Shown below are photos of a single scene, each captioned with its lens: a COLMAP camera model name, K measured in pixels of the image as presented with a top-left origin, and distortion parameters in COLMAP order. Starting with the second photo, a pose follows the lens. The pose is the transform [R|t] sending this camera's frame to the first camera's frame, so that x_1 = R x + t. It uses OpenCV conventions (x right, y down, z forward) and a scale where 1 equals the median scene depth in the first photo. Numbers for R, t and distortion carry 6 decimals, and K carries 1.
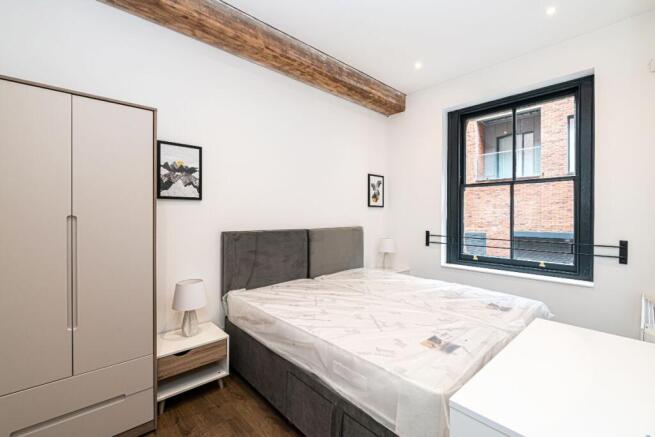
lens RADIAL K [[282.7, 0, 338.4], [0, 282.7, 213.7], [0, 0, 1]] dist [-0.001143, -0.000852]
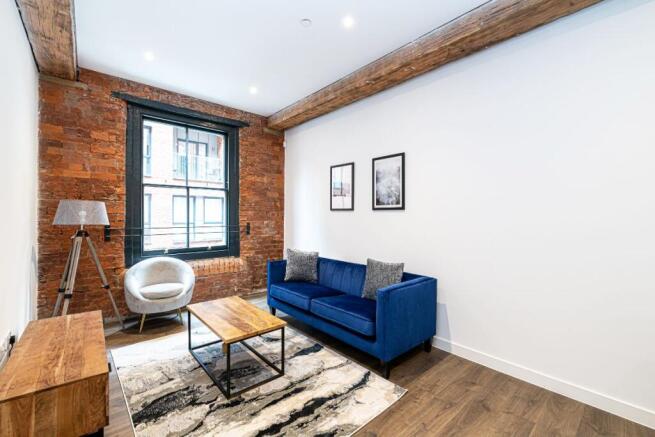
lens RADIAL K [[282.7, 0, 331.3], [0, 282.7, 215.0], [0, 0, 1]] dist [-0.001143, -0.000852]
pose [[0.021811, 0.003767, 0.999755, -0.808605], [0.000541, 0.999993, -0.003780, 0.025847], [-0.999762, 0.000623, 0.021808, 0.399994]]
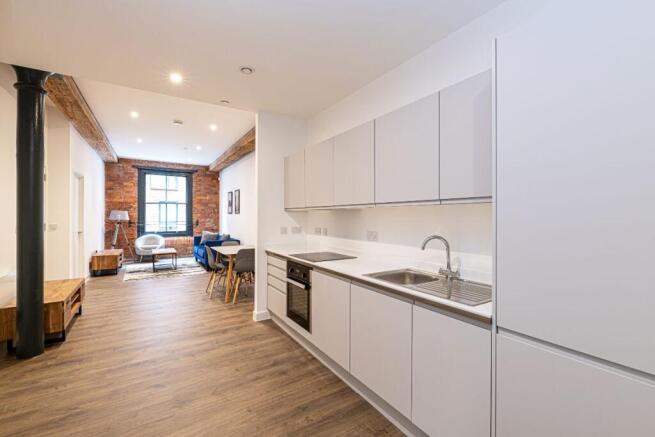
lens RADIAL K [[282.7, 0, 331.8], [0, 282.7, 215.3], [0, 0, 1]] dist [-0.001143, -0.000852]
pose [[0.167622, 0.006387, 0.985831, -2.285661], [0.003921, 0.999967, -0.007145, 0.042734], [-0.985844, 0.005063, 0.167591, -1.315295]]
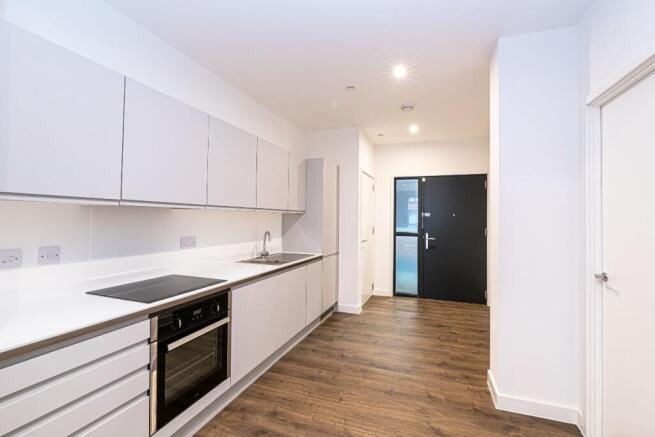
lens RADIAL K [[282.7, 0, 334.5], [0, 282.7, 216.8], [0, 0, 1]] dist [-0.001143, -0.000852]
pose [[-0.886420, -0.007344, -0.462823, -1.184520], [-0.006996, 0.999972, -0.002467, 0.030818], [0.462829, 0.001052, -0.886447, -0.260623]]
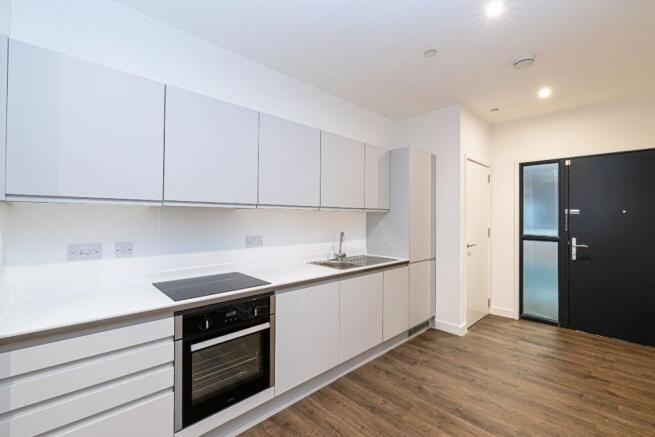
lens RADIAL K [[282.7, 0, 332.0], [0, 282.7, 216.5], [0, 0, 1]] dist [-0.001143, -0.000852]
pose [[-0.999526, -0.000916, -0.030767, -1.415274], [-0.000924, 1.000000, 0.000264, 0.031772], [0.030767, 0.000292, -0.999527, -0.345229]]
